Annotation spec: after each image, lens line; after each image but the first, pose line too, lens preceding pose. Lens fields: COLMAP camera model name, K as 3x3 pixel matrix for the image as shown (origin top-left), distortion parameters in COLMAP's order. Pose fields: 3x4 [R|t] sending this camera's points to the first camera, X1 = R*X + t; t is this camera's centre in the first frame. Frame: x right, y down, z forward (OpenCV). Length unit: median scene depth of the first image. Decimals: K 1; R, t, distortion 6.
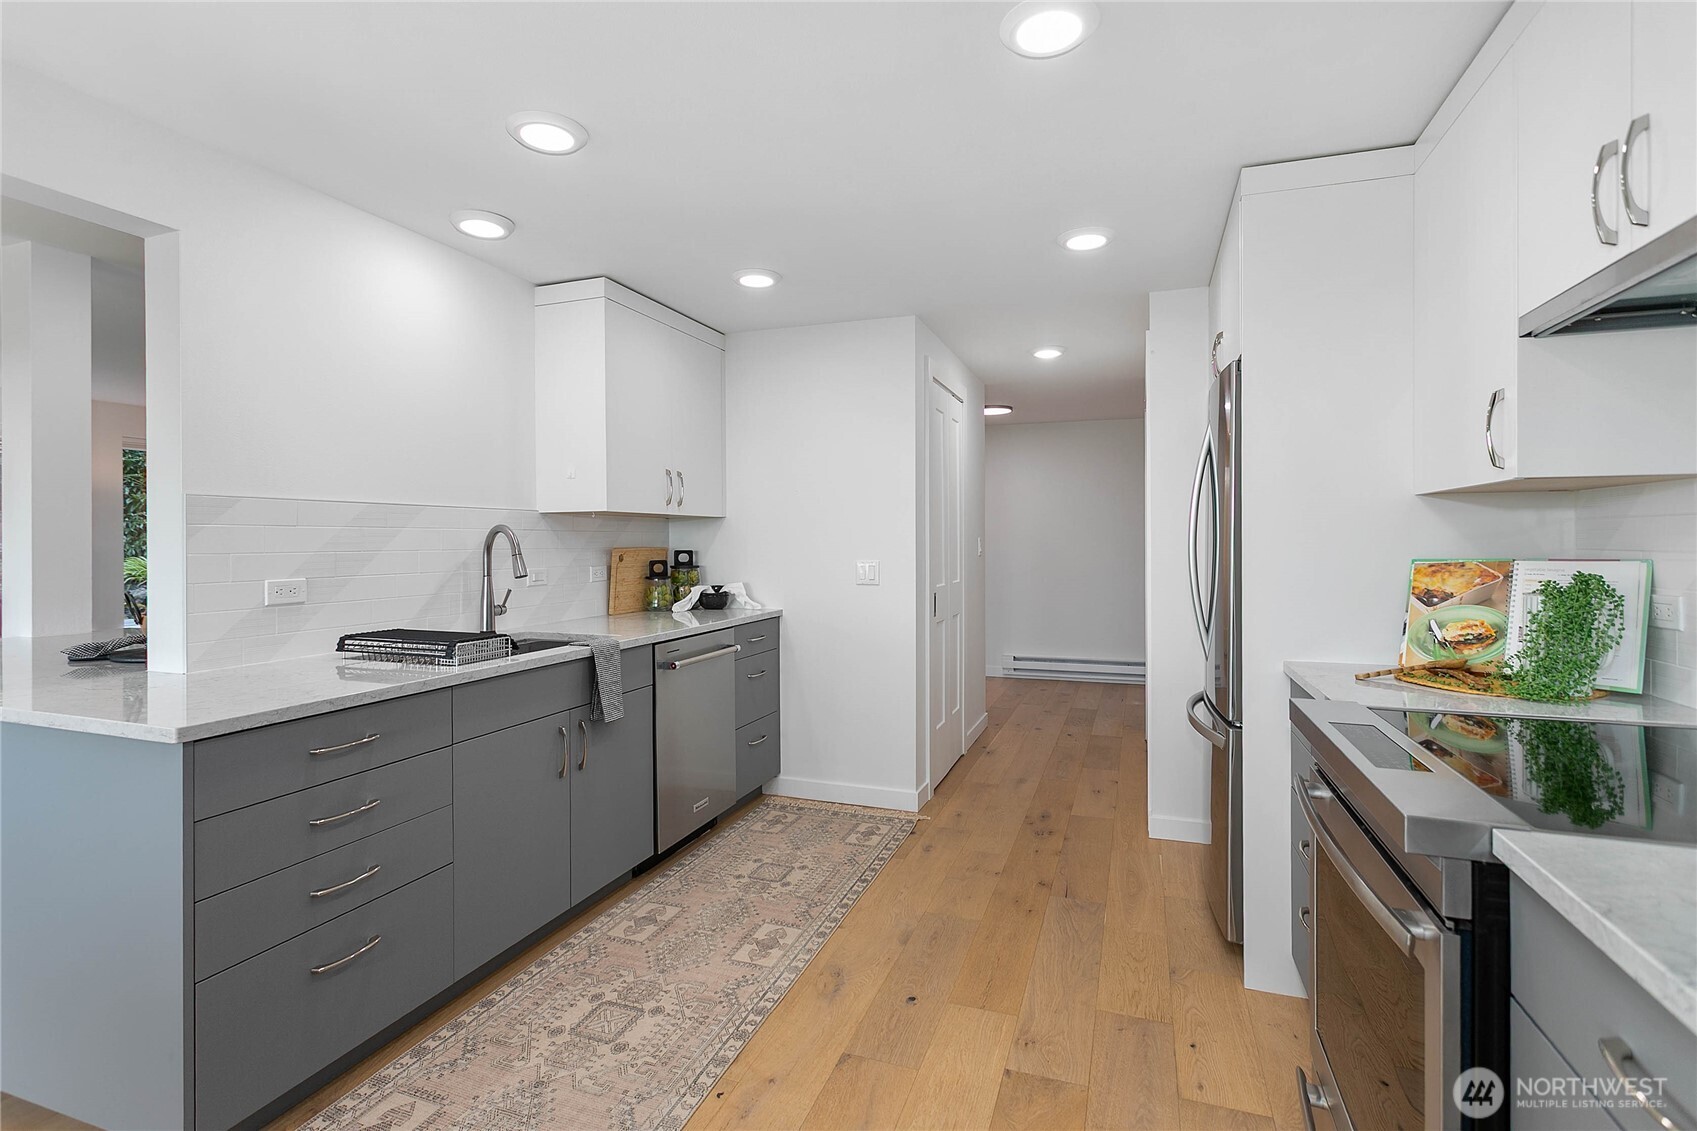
lens RADIAL K [[812.3, 0, 852.8], [0, 812.3, 537.9], [0, 0, 1]] dist [0.003193, 0.002940]
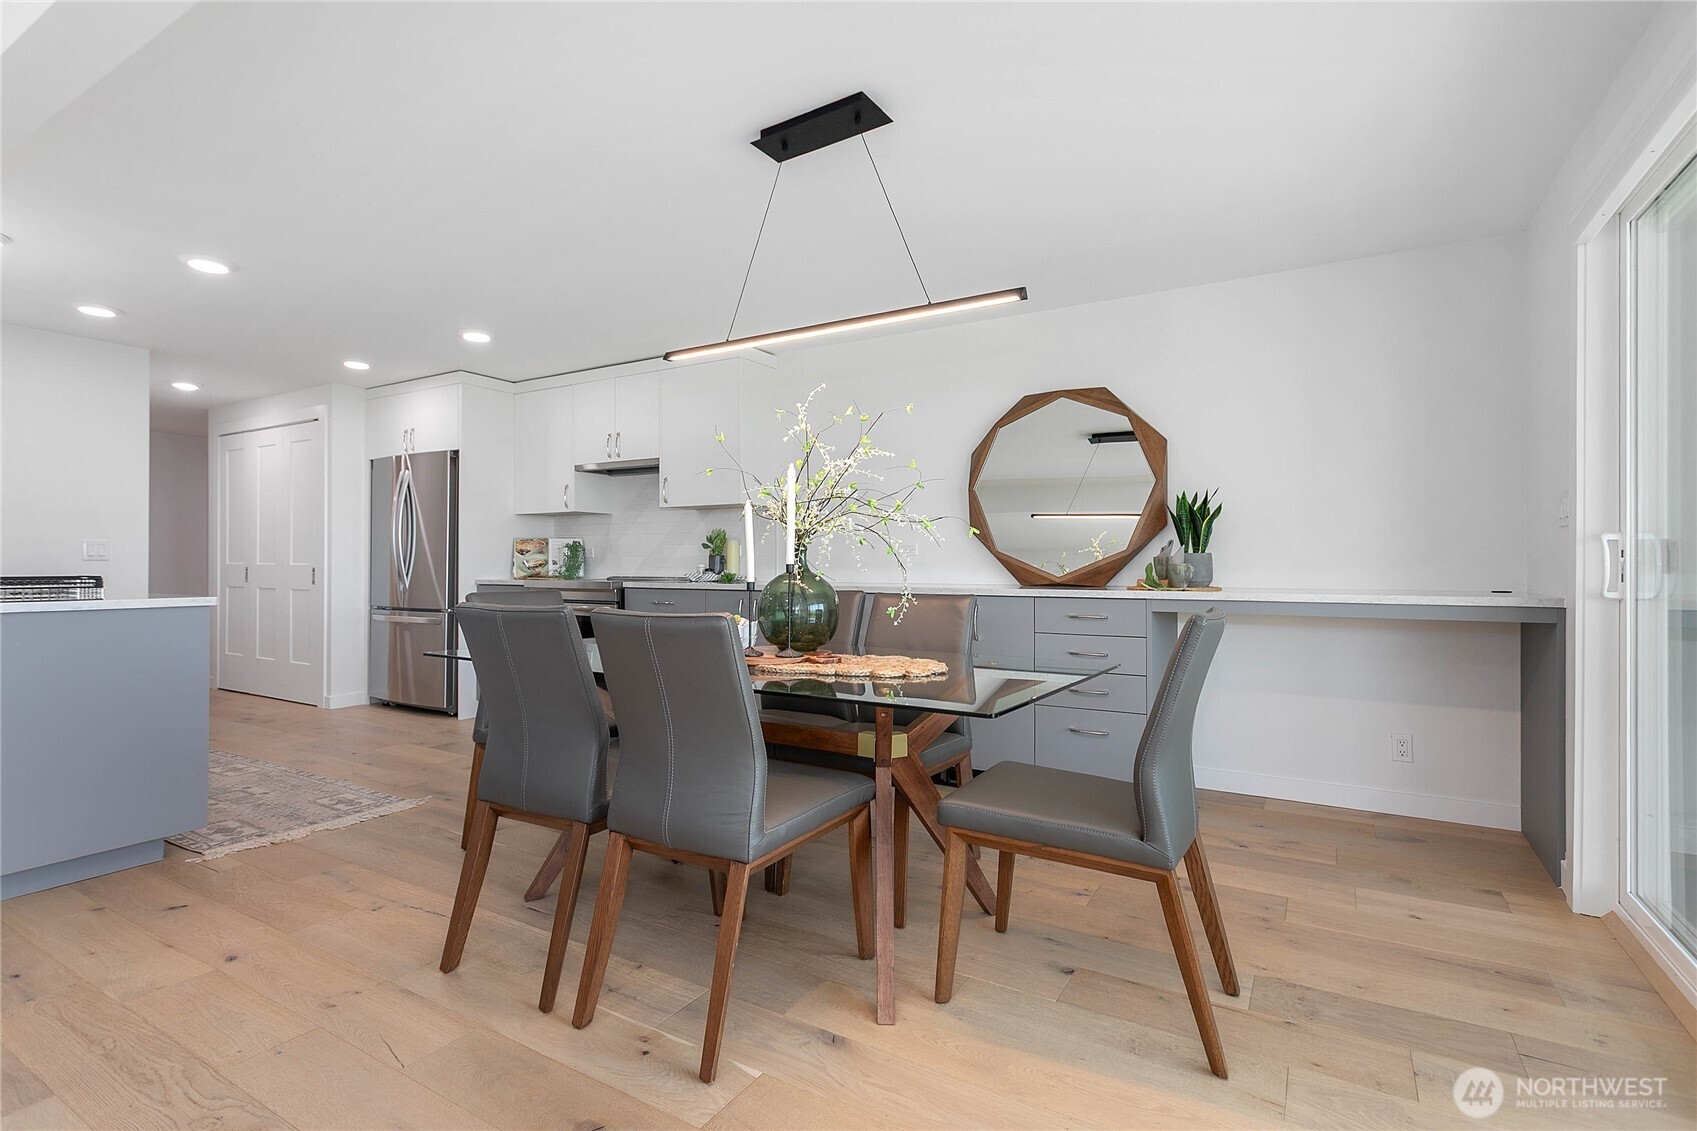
lens RADIAL K [[812.3, 0, 844.1], [0, 812.3, 562.4], [0, 0, 1]] dist [0.003193, 0.002940]
pose [[0.196019, 0.002470, 0.980597, -1.439064], [-0.003517, 0.999992, -0.001815, 0.089460], [-0.980594, -0.003093, 0.196027, -0.489015]]
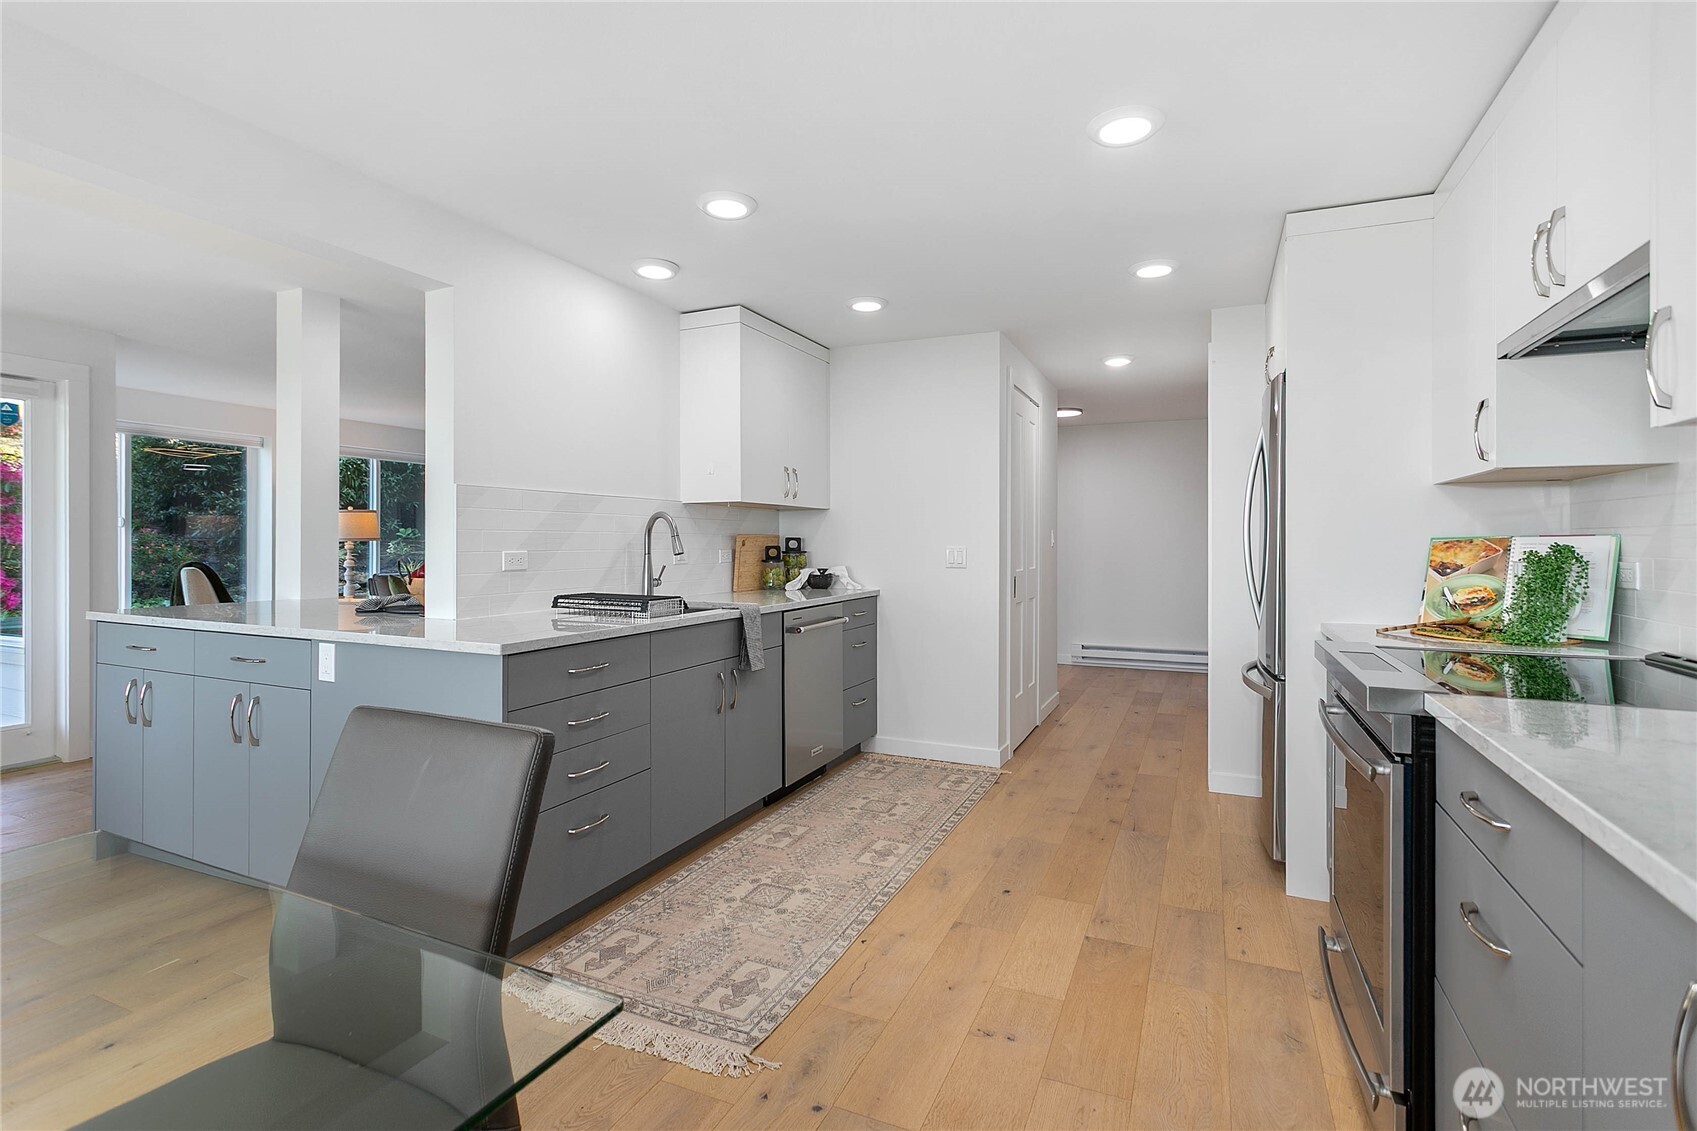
lens RADIAL K [[812.3, 0, 851.0], [0, 812.3, 539.2], [0, 0, 1]] dist [0.003193, 0.002940]
pose [[0.997118, 0.004774, -0.075715, -0.064008], [-0.004800, 0.999988, -0.000164, 0.027247], [0.075714, 0.000527, 0.997129, -0.223035]]
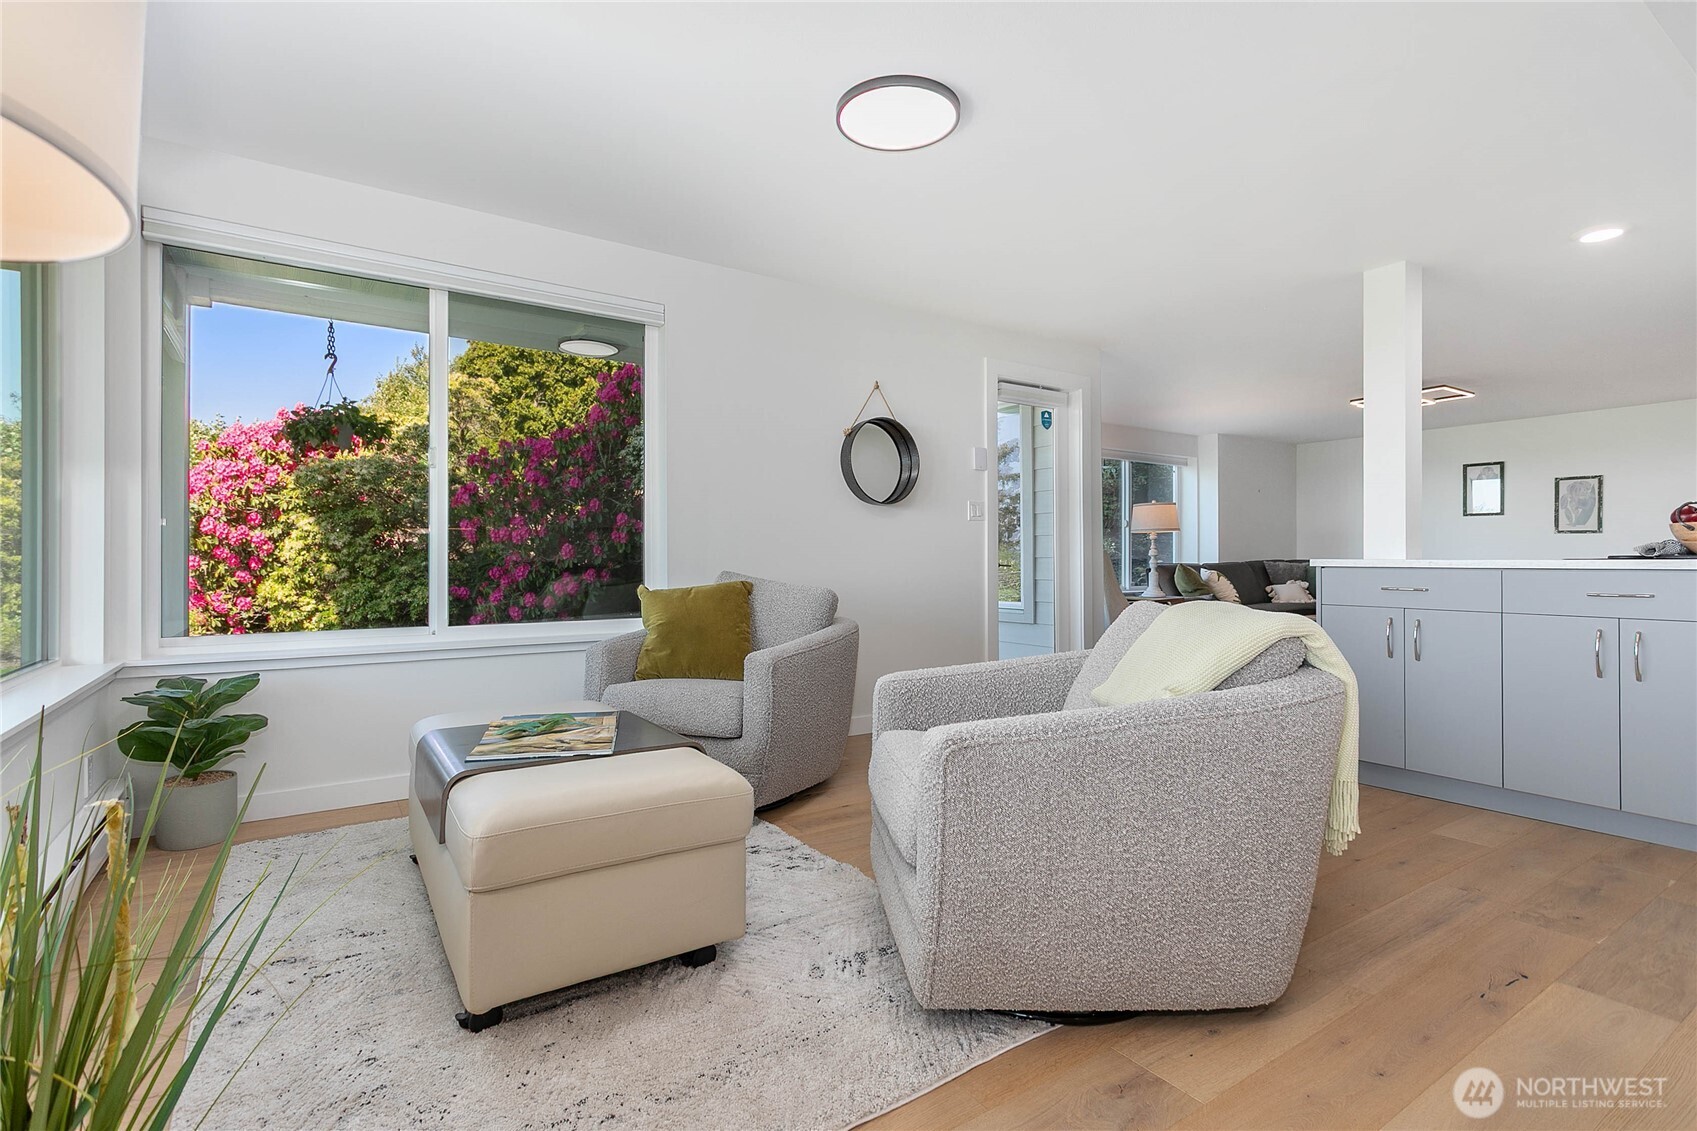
lens RADIAL K [[812.3, 0, 847.2], [0, 812.3, 552.3], [0, 0, 1]] dist [0.003193, 0.002940]
pose [[0.807635, -0.005808, -0.589655, -1.090501], [0.000851, 0.999962, -0.008684, 0.136255], [0.589683, 0.006512, 0.807609, -0.671440]]
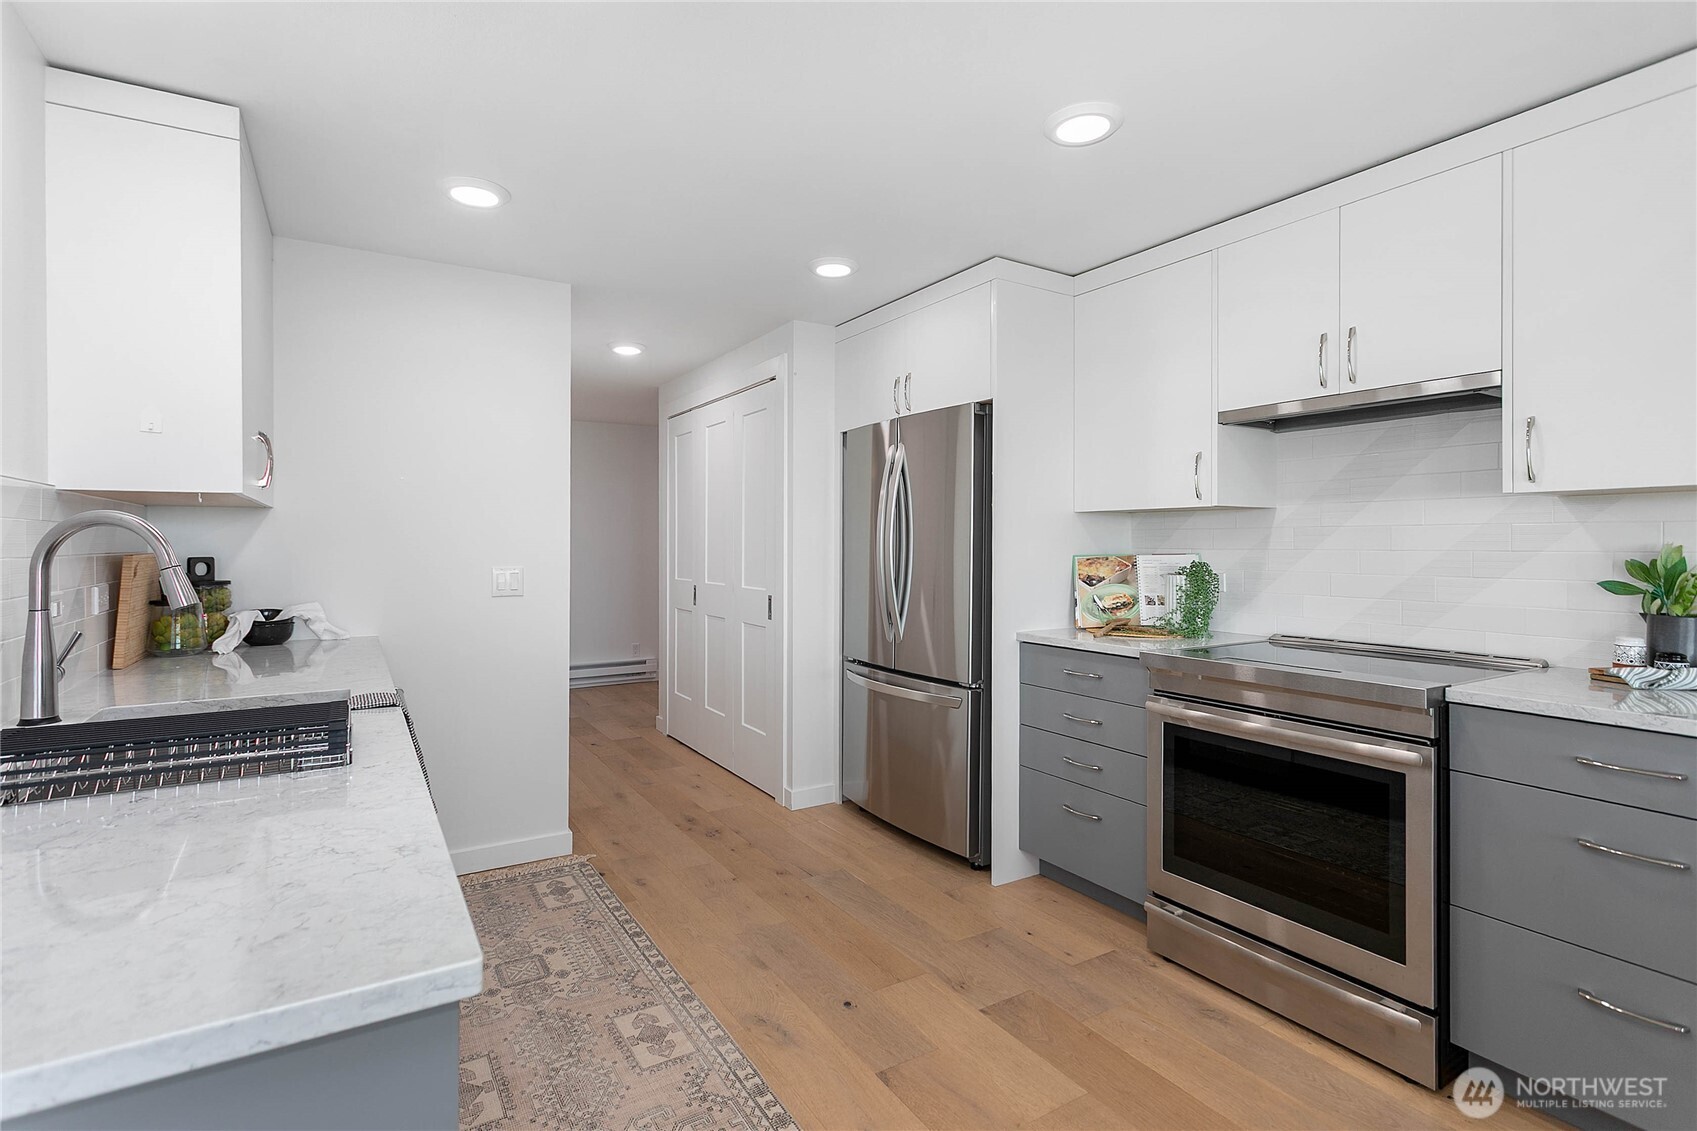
lens RADIAL K [[812.3, 0, 829.9], [0, 812.3, 541.5], [0, 0, 1]] dist [0.003193, 0.002940]
pose [[0.633684, 0.003813, 0.773583, -0.624461], [-0.002466, 0.999993, -0.002909, 0.005150], [-0.773588, -0.000064, 0.633688, 0.341859]]
